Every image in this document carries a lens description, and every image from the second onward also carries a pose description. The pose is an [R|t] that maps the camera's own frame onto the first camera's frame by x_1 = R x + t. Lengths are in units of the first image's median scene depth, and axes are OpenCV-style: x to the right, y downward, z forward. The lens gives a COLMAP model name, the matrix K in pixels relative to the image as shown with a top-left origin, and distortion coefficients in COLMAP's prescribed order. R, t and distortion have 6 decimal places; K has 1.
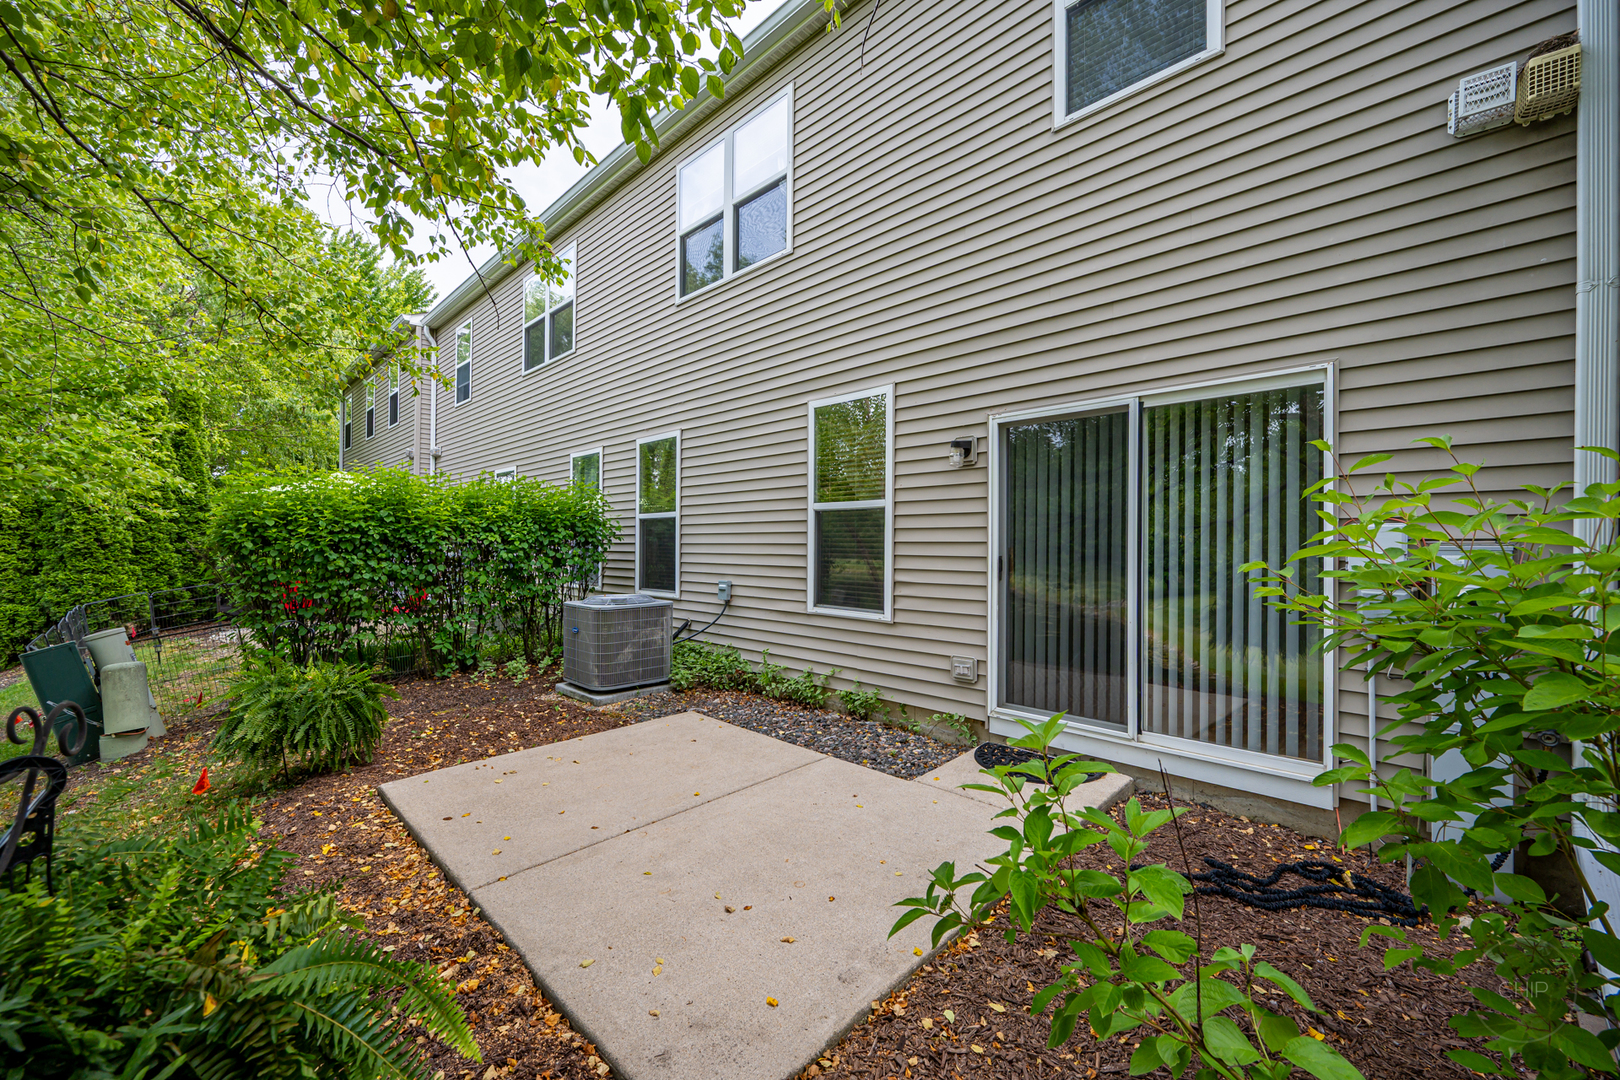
lens RADIAL K [[638.2, 0, 809.8], [0, 638.2, 548.9], [0, 0, 1]] dist [-0.002875, -0.000052]
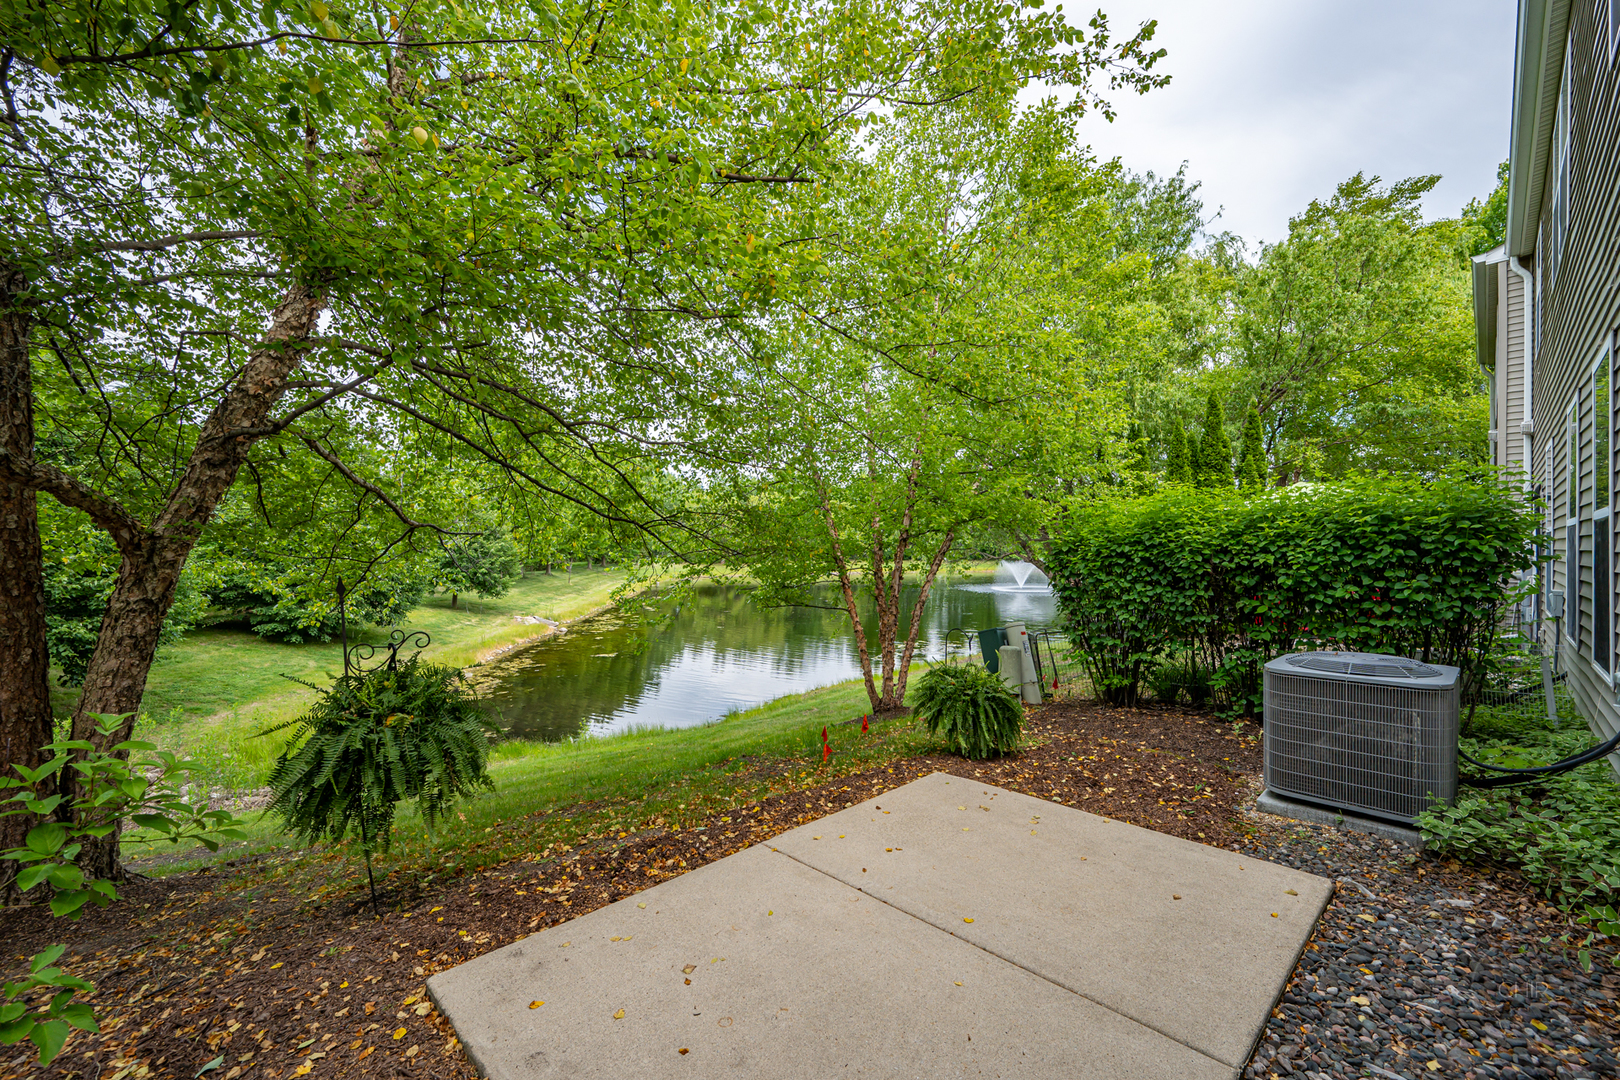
lens RADIAL K [[638.2, 0, 809.7], [0, 638.2, 545.2], [0, 0, 1]] dist [-0.002875, -0.000052]
pose [[-0.033512, -0.014650, -0.999331, 0.425682], [0.002020, 0.999890, -0.014726, -0.035137], [0.999436, -0.002512, -0.033478, 0.606751]]
